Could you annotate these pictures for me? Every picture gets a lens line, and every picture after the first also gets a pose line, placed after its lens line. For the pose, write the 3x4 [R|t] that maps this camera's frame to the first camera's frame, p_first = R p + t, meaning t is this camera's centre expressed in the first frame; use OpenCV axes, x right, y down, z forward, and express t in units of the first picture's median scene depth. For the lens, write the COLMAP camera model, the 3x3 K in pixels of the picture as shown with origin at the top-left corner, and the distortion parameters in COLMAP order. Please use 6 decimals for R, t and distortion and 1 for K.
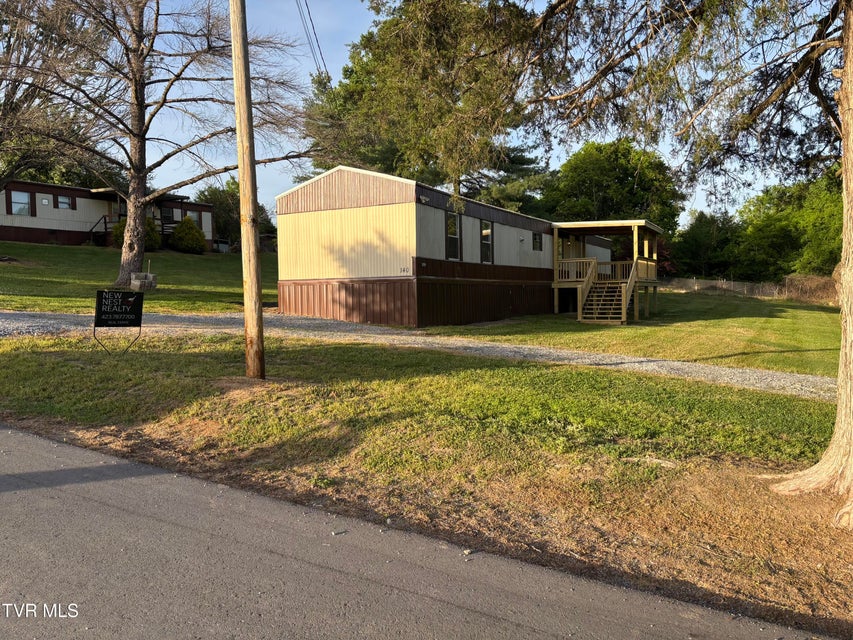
lens RADIAL K [[644.4, 0, 426.5], [0, 644.4, 320.0], [0, 0, 1]] dist [0.003599, -0.002053]
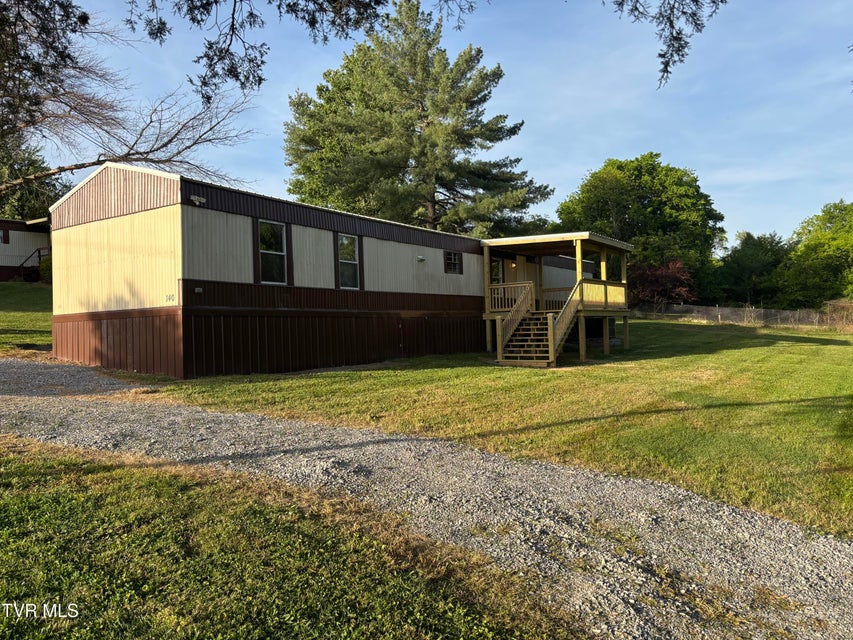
lens RADIAL K [[649.1, 0, 426.5], [0, 649.1, 320.0], [0, 0, 1]] dist [0.008617, 0.001867]
pose [[0.995463, -0.014858, -0.093982, 0.204318], [0.009810, 0.998495, -0.053953, -0.006593], [0.094642, 0.052786, 0.994111, 0.189508]]
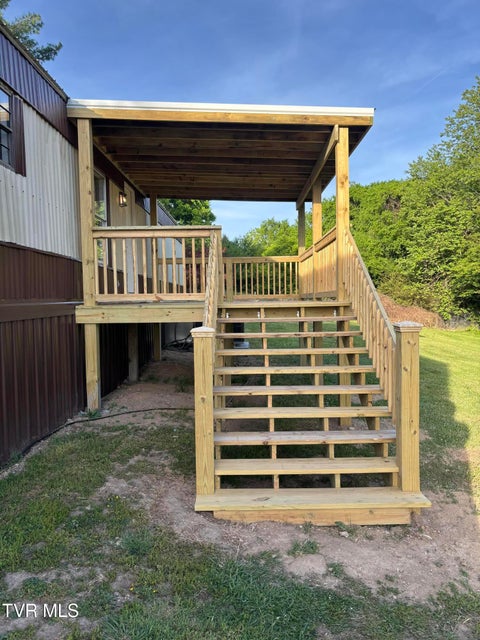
lens RADIAL K [[487.0, 0, 240.0], [0, 487.0, 320.0], [0, 0, 1]] dist [0.008617, 0.001867]
pose [[0.885220, -0.021629, 0.464669, 0.161122], [0.025879, 0.999661, -0.002769, -0.050416], [-0.464451, 0.014476, 0.885480, 0.785391]]
